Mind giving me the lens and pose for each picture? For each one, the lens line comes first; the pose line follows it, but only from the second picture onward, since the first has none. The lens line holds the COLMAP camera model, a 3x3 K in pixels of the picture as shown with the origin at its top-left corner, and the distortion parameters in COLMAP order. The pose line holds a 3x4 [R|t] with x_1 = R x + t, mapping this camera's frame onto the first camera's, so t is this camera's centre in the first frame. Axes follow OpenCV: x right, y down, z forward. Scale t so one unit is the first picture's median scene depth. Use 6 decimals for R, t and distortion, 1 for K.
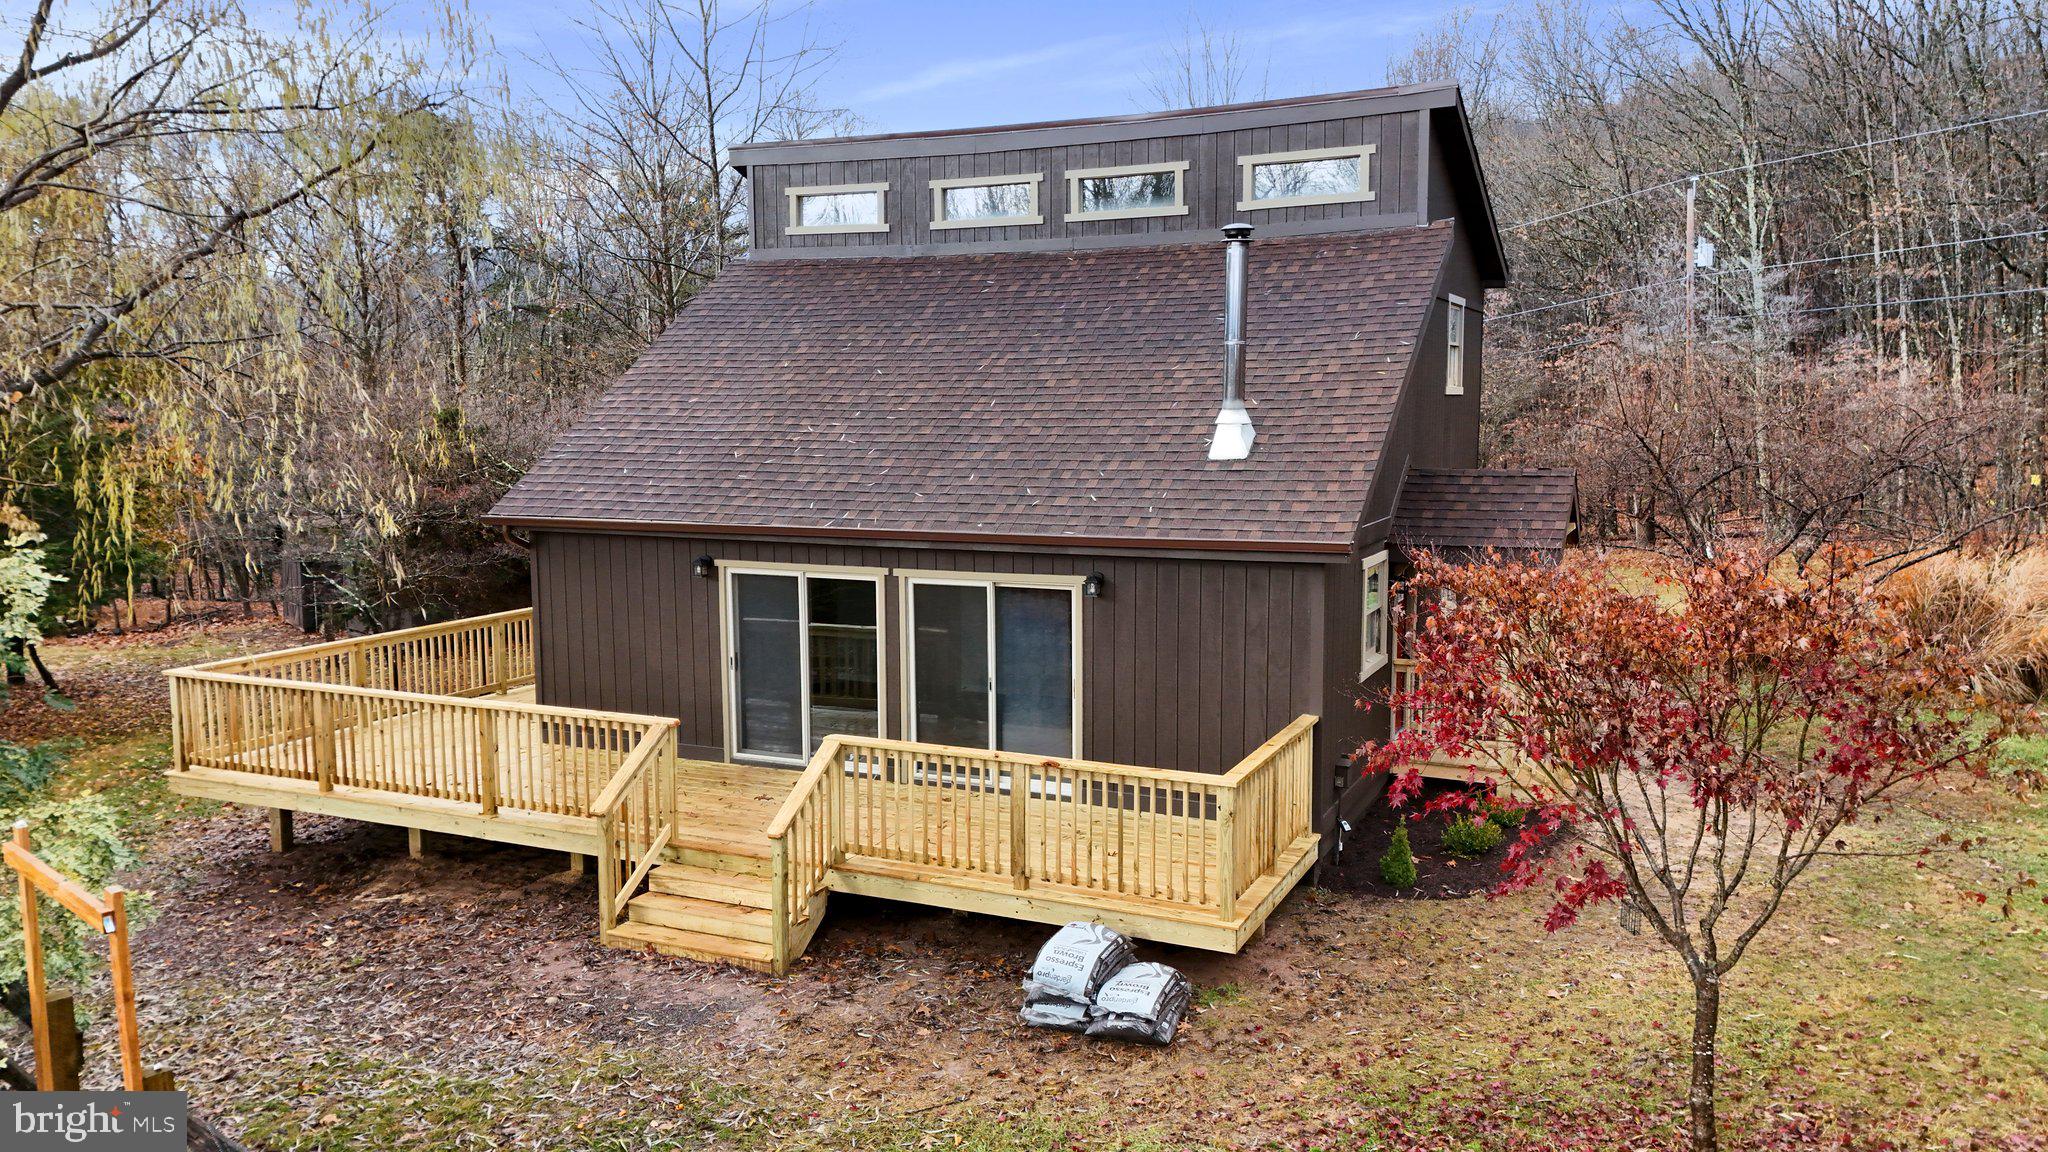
lens RADIAL K [[1503.0, 0, 1024.0], [0, 1503.0, 576.0], [0, 0, 1]] dist [0.095915, -0.112146]
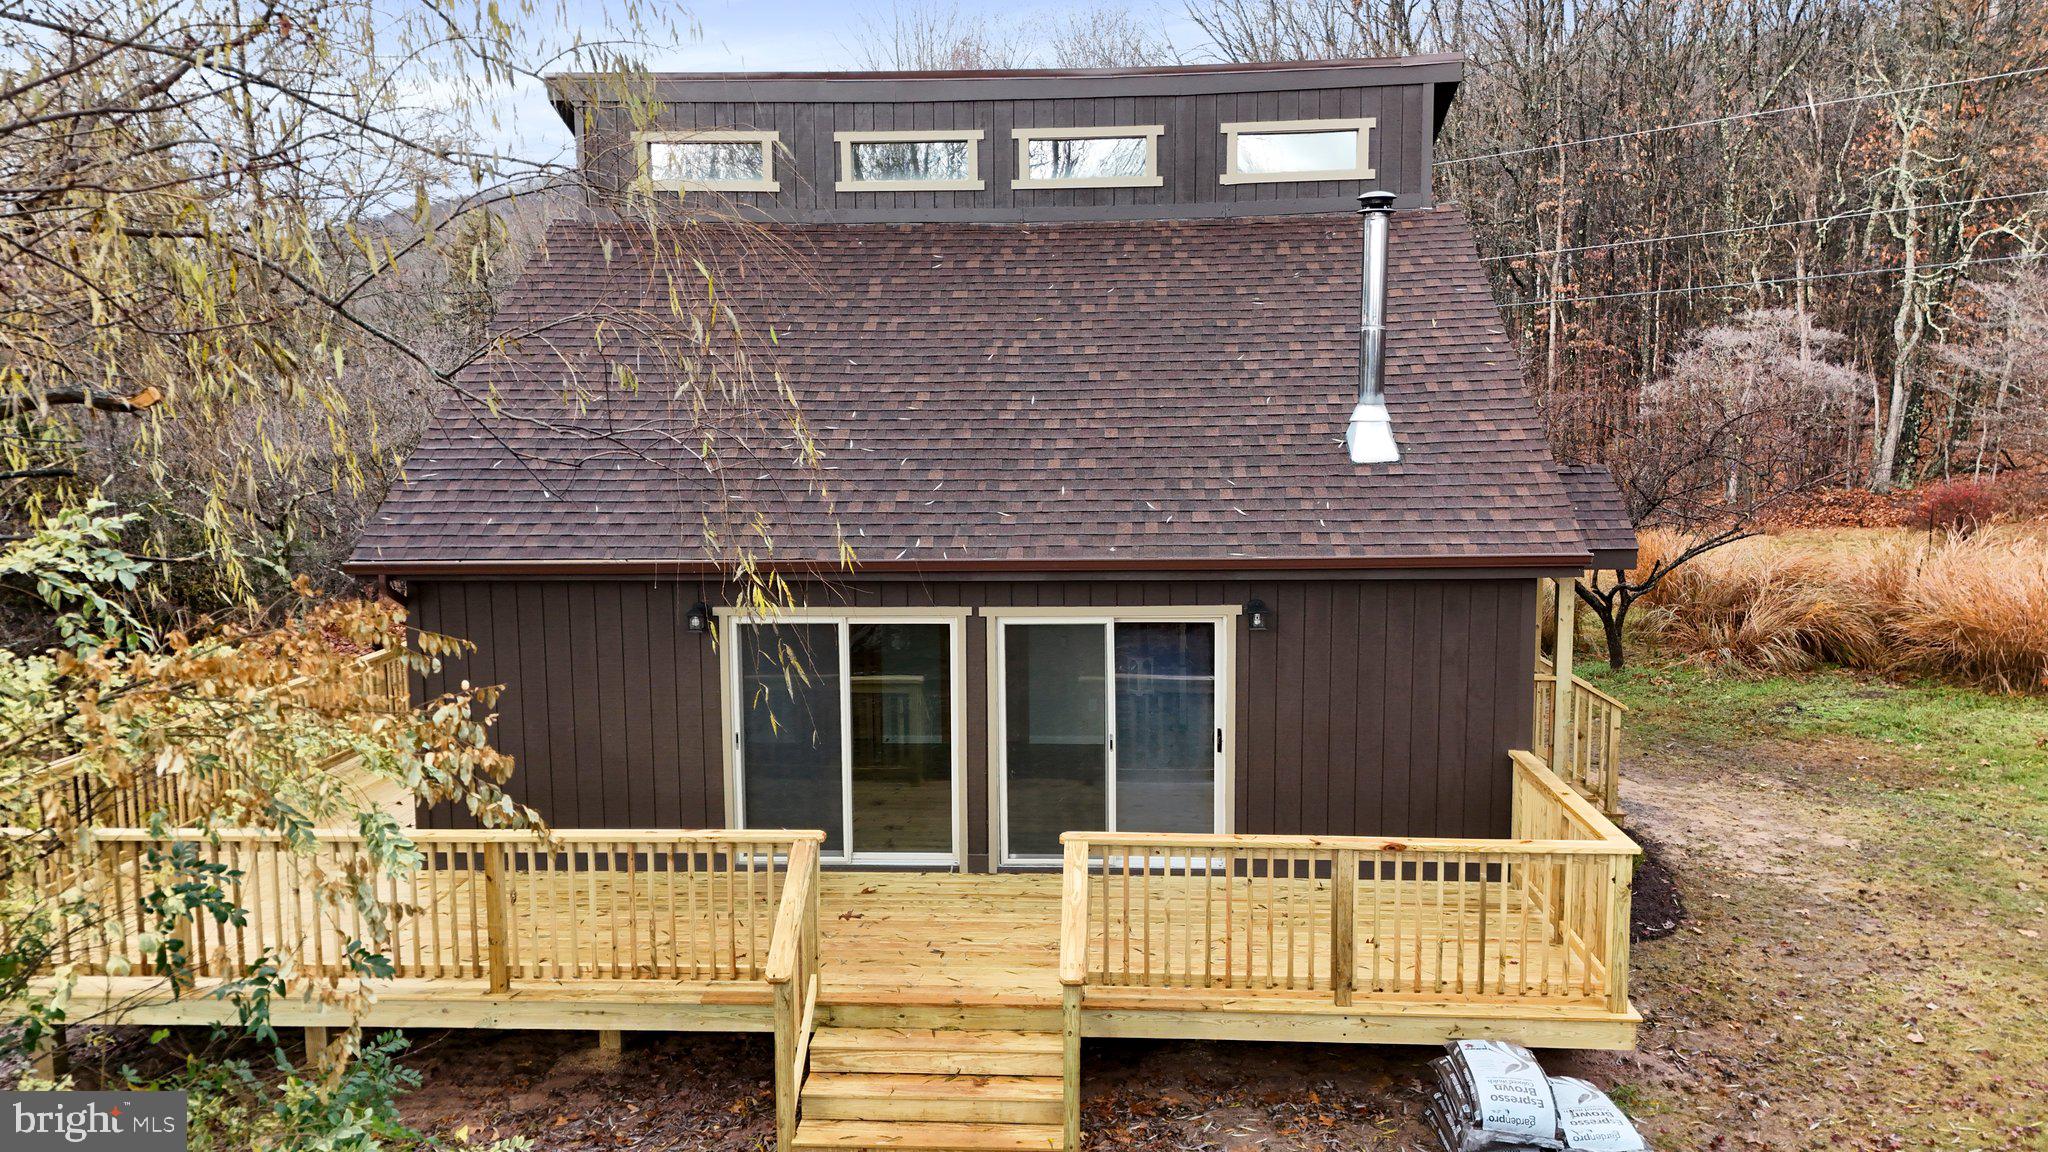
lens RADIAL K [[1503.0, 0, 1024.0], [0, 1503.0, 576.0], [0, 0, 1]] dist [0.095915, -0.112146]
pose [[0.931711, -0.046650, 0.360192, -0.355446], [0.046825, 0.998869, 0.008243, -0.027321], [-0.360170, 0.009186, 0.932842, 0.248710]]
